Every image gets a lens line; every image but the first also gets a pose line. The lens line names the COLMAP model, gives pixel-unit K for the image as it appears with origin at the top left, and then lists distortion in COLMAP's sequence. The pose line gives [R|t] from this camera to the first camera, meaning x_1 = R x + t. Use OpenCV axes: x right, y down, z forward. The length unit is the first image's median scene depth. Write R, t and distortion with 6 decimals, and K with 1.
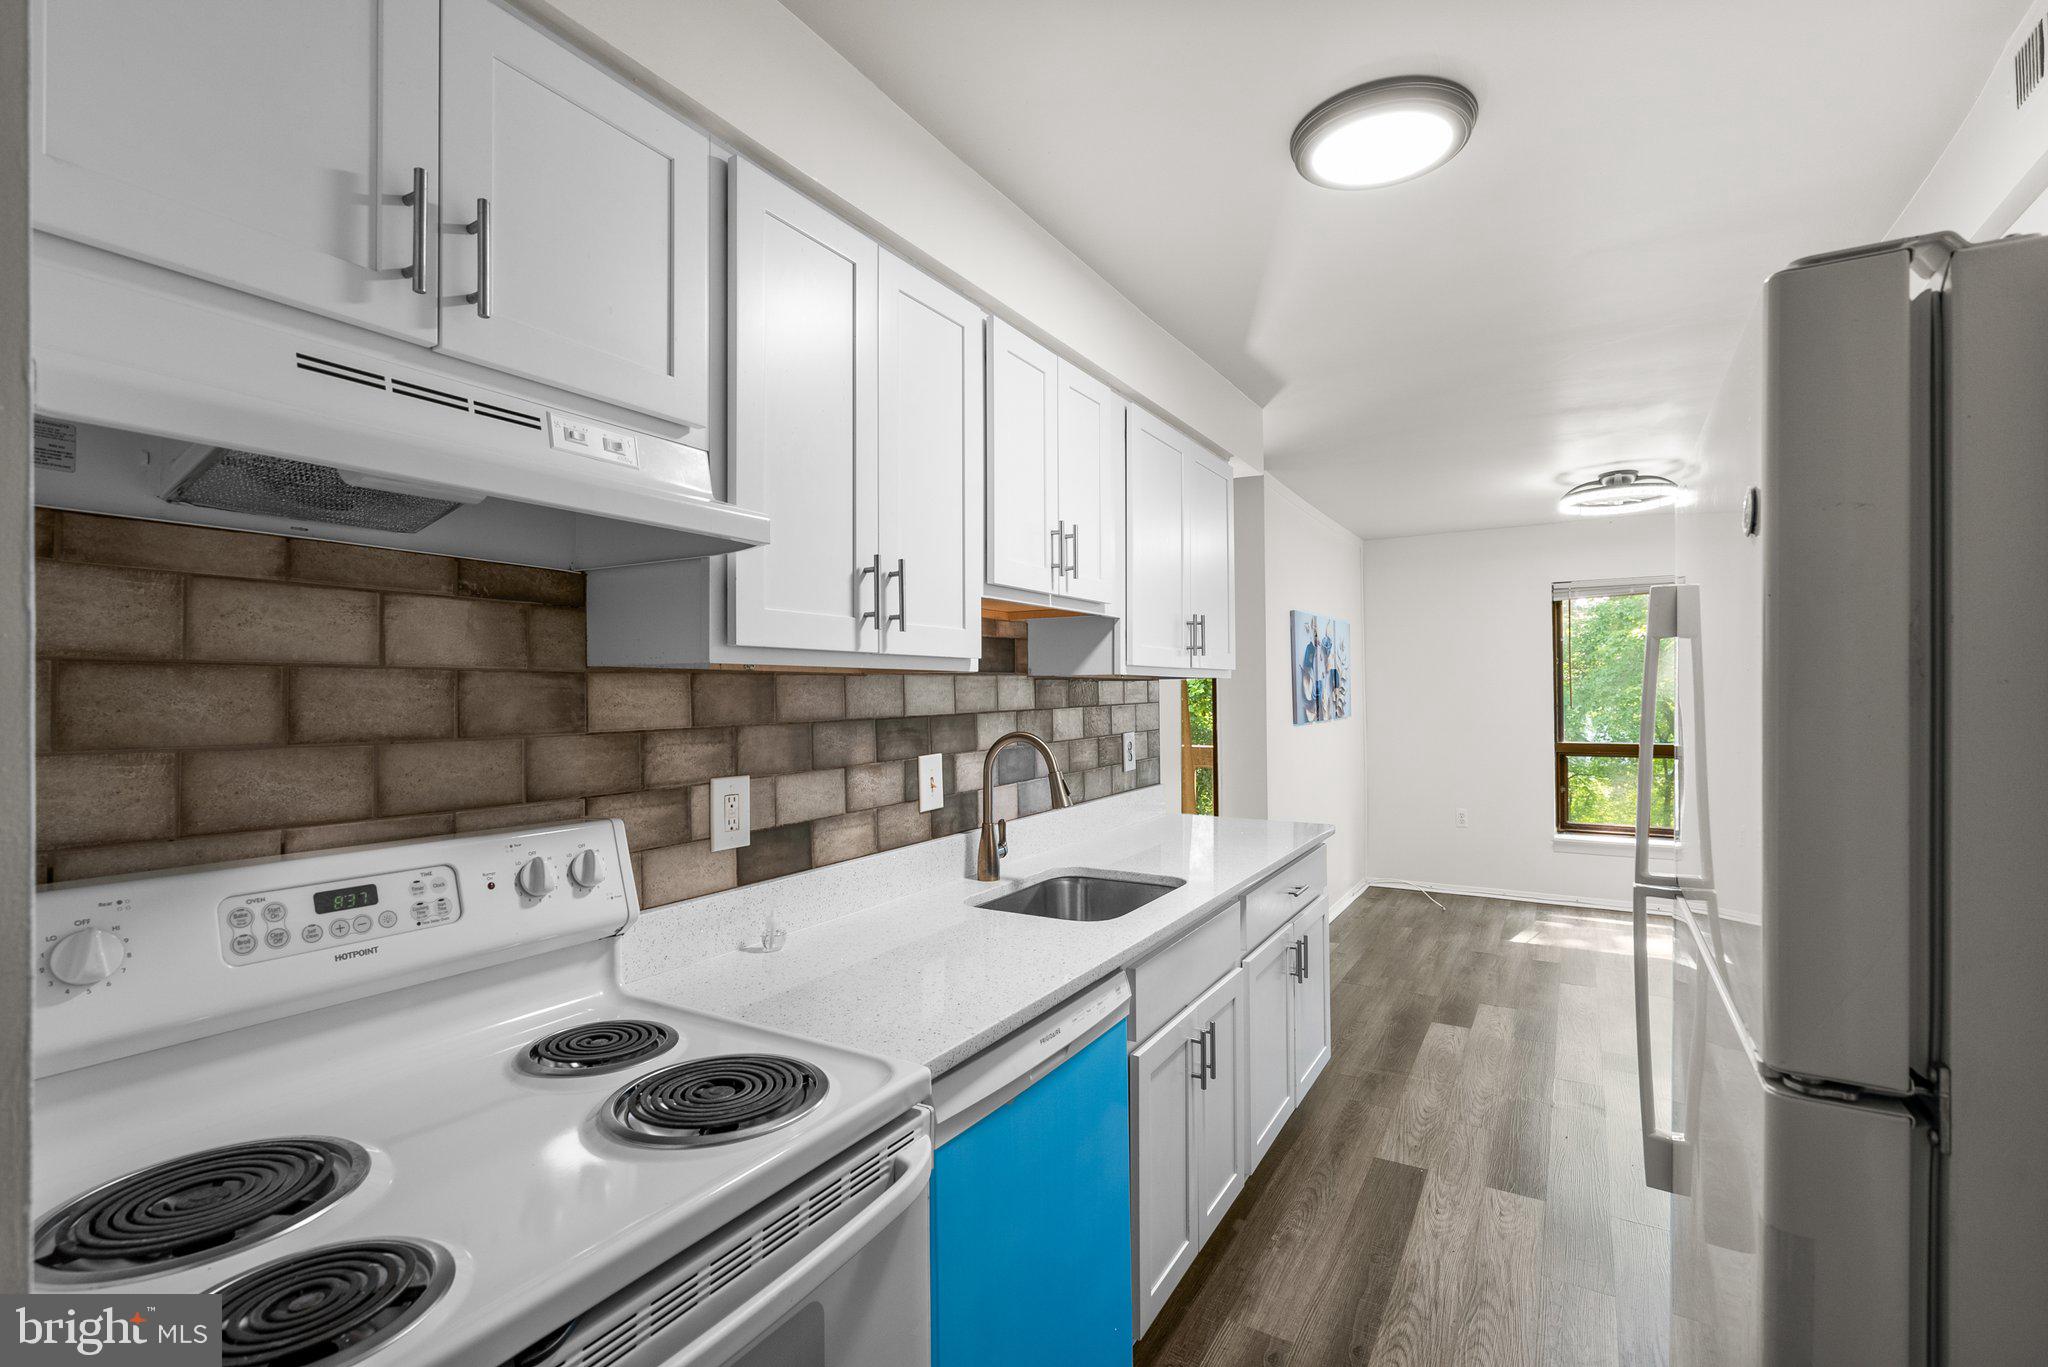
lens RADIAL K [[934.7, 0, 1025.4], [0, 934.7, 692.0], [0, 0, 1]] dist [-0.000457, 0.000742]
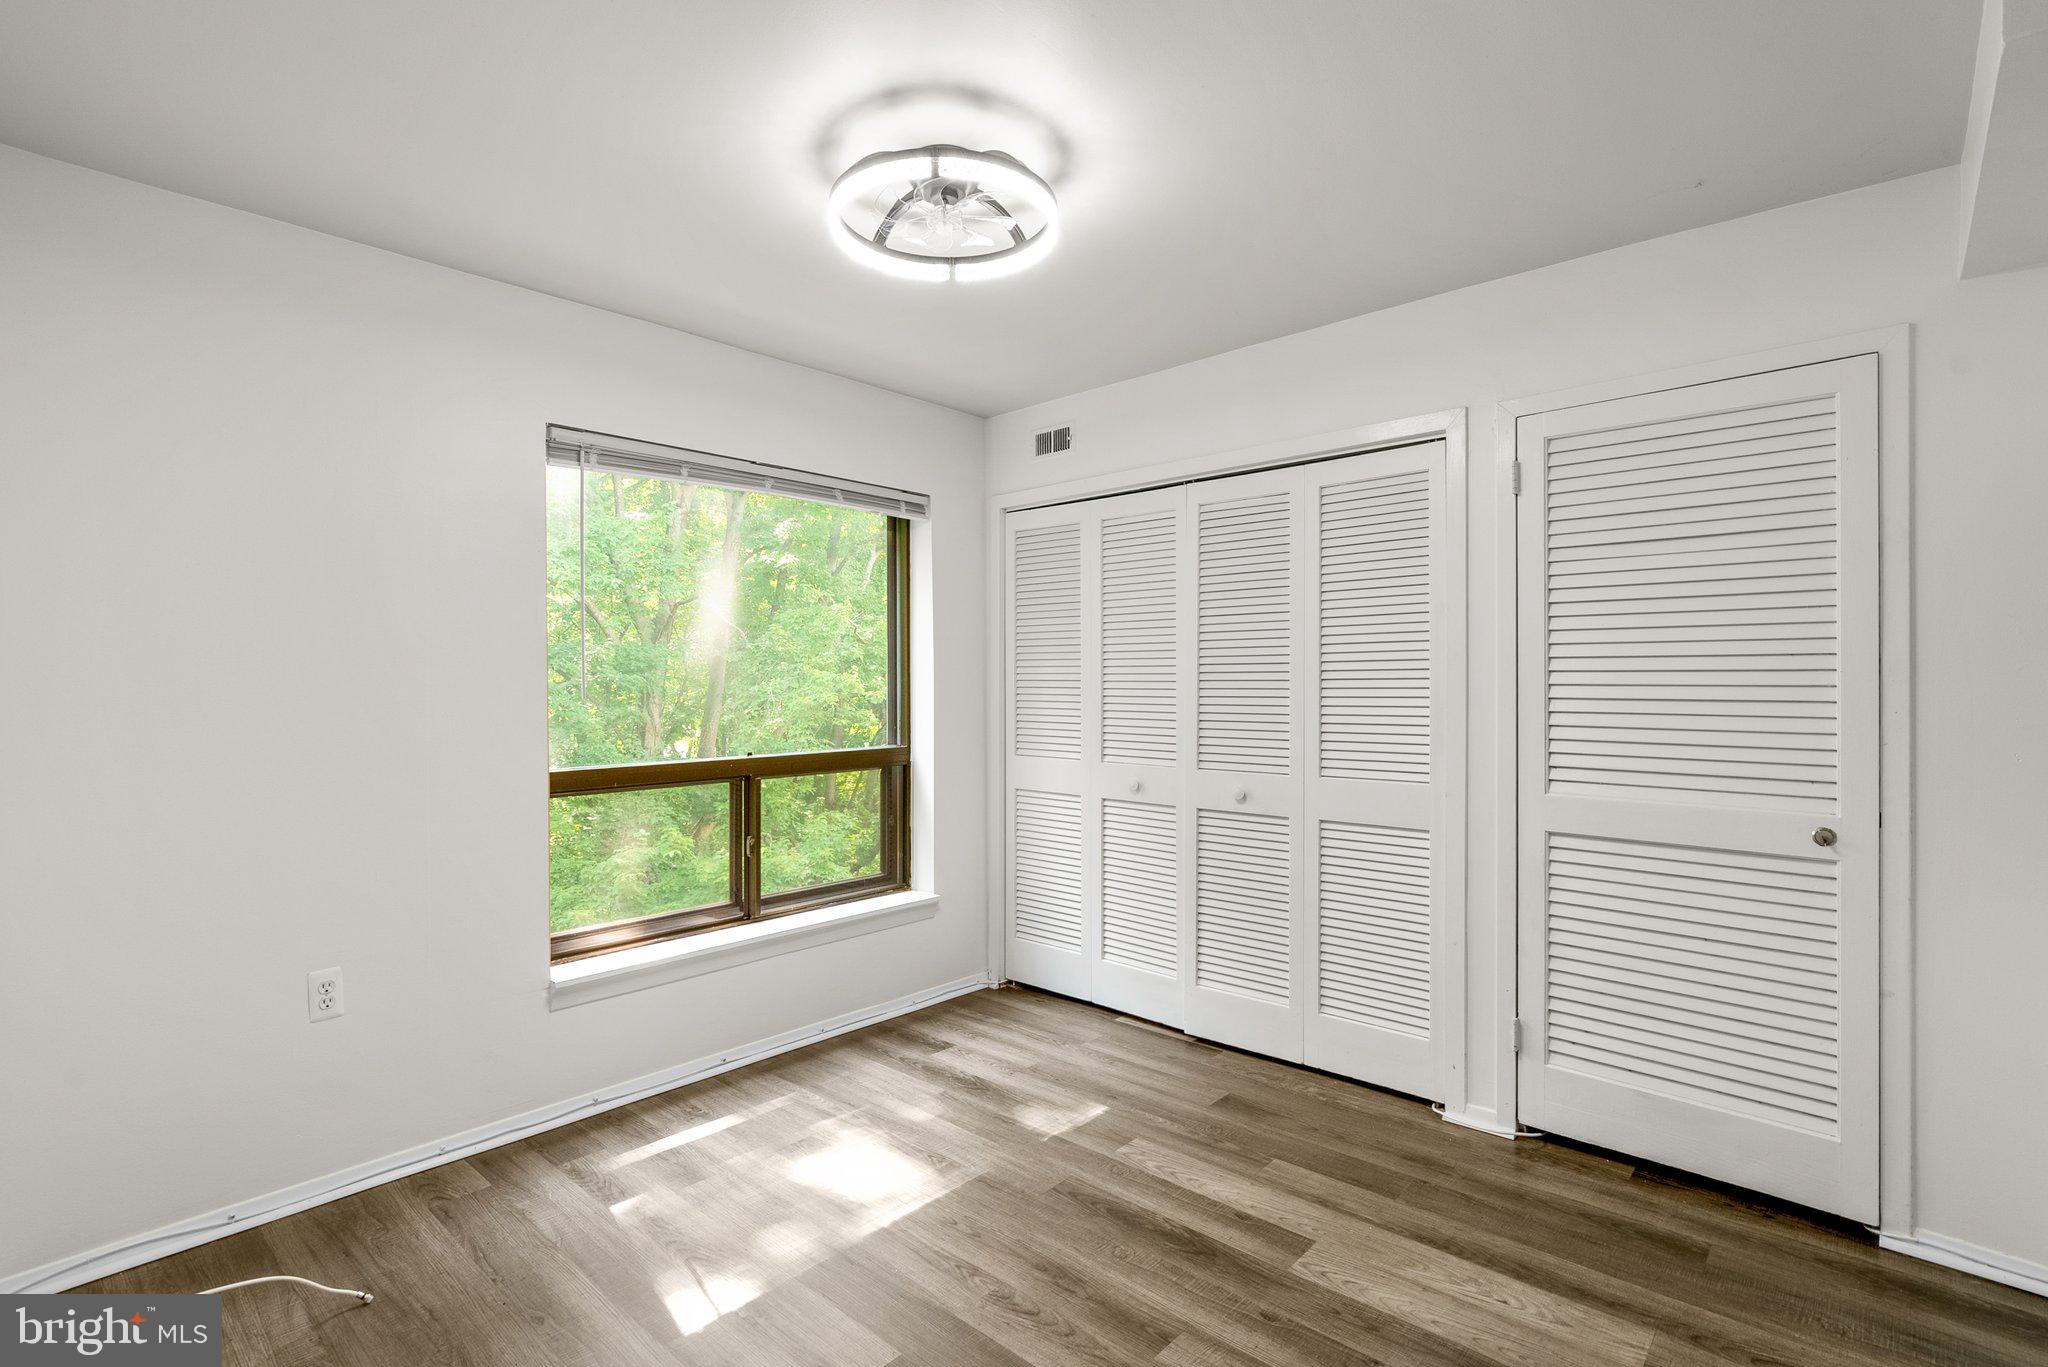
lens RADIAL K [[947.1, 0, 1017.8], [0, 947.1, 683.6], [0, 0, 1]] dist [-0.001963, -0.000044]
pose [[0.198883, 0.005124, 0.980010, 0.375879], [0.001182, 0.999984, -0.005468, 0.032162], [-0.980023, 0.002246, 0.198874, 1.620953]]
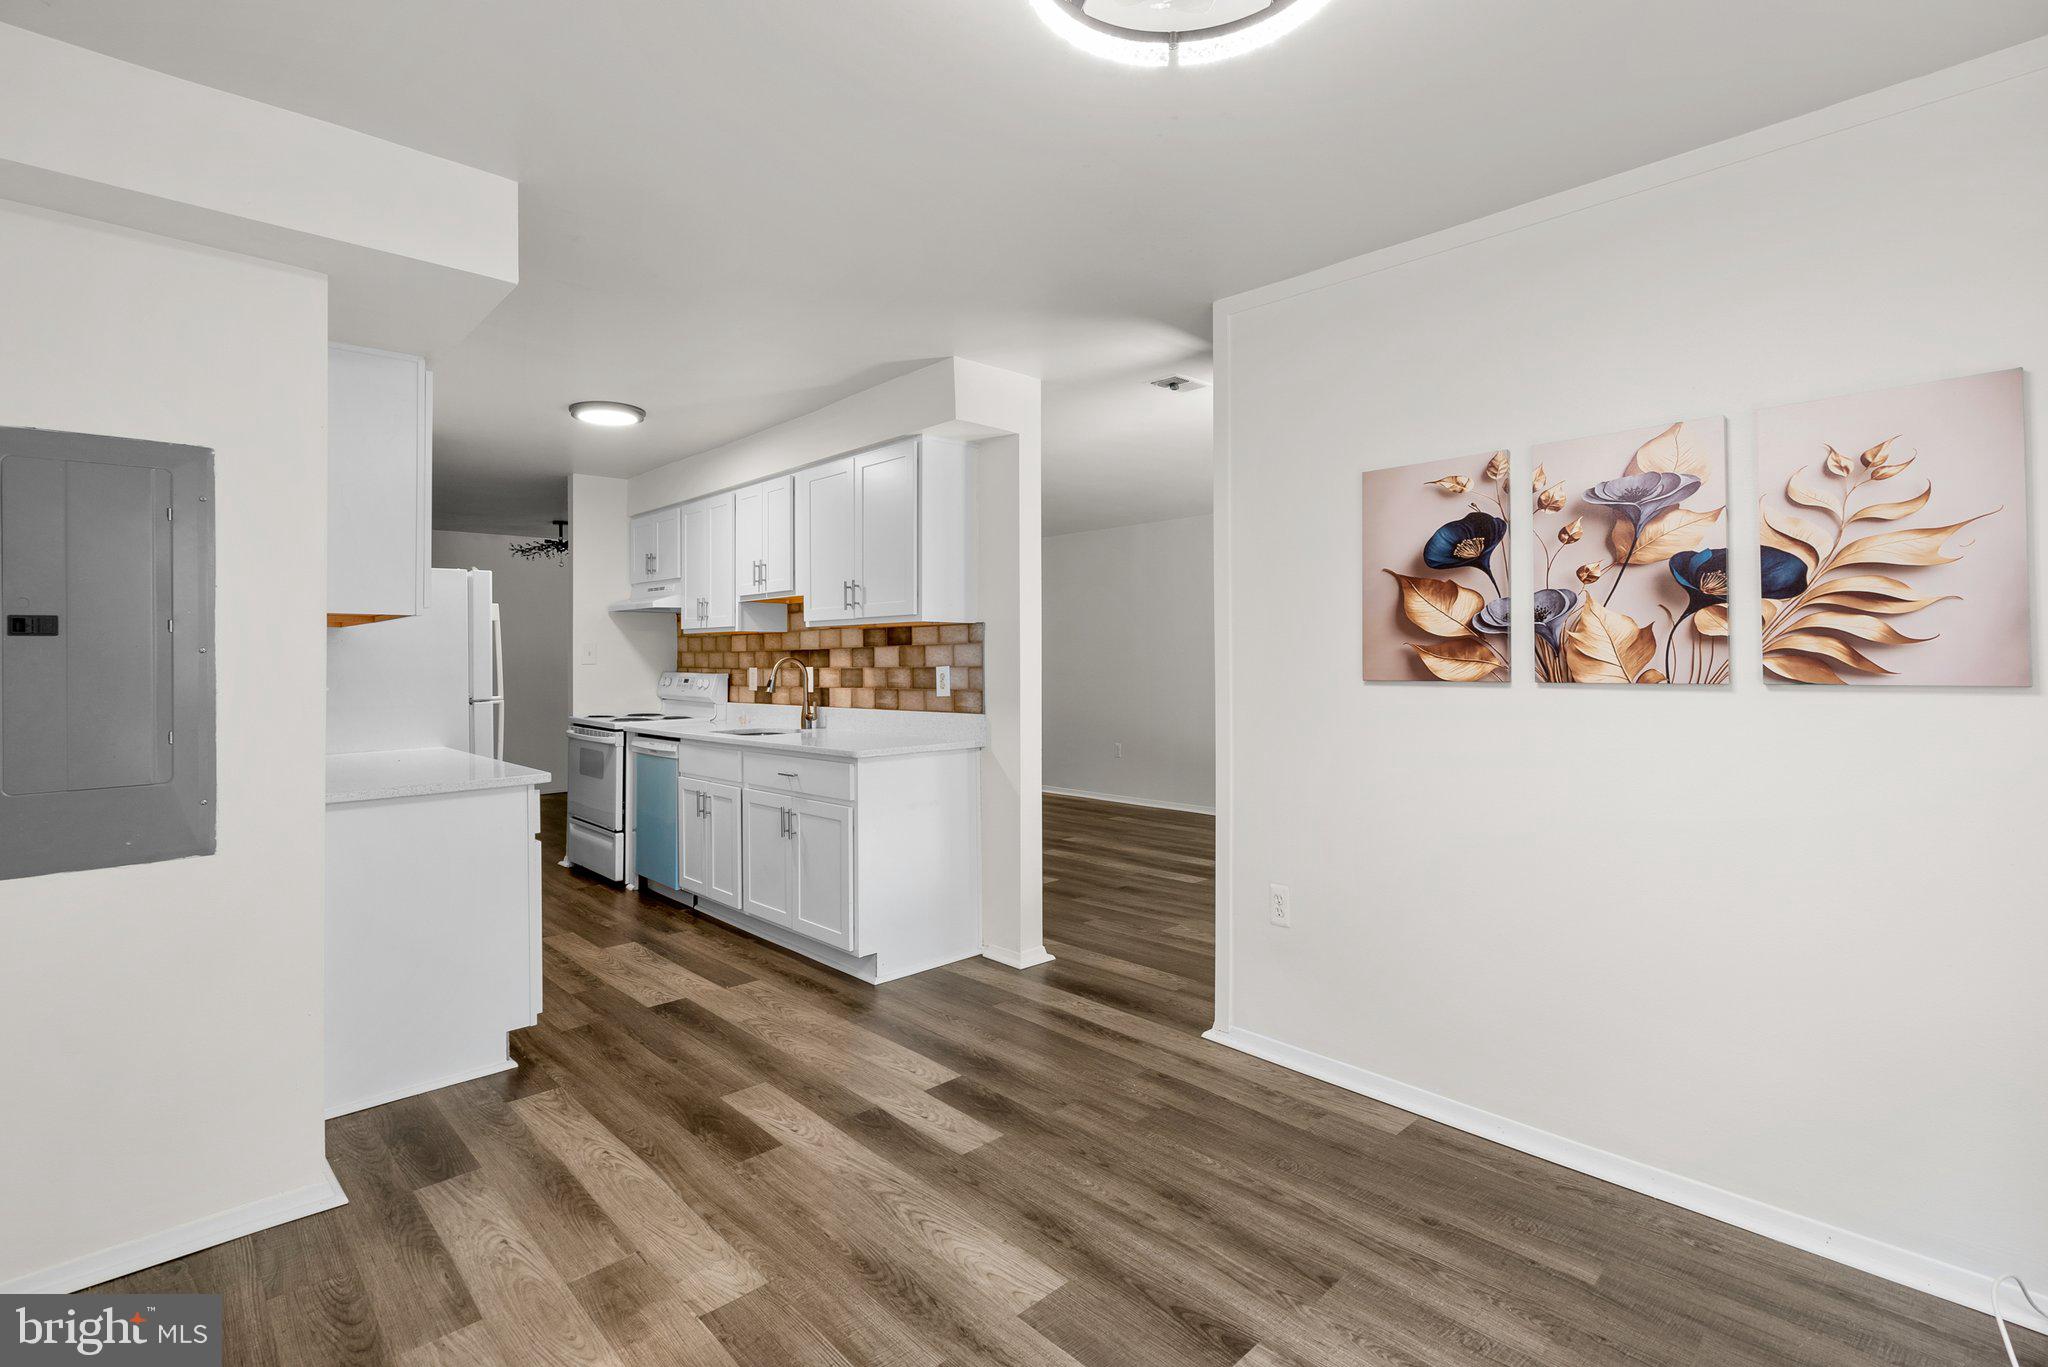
lens RADIAL K [[945.2, 0, 1025.5], [0, 945.2, 649.6], [0, 0, 1]] dist [-0.000654, 0.000002]
pose [[-0.270546, -0.002025, -0.962705, 1.728856], [0.006483, 0.999971, -0.003925, 0.034295], [0.962685, -0.007303, -0.270526, 1.904450]]
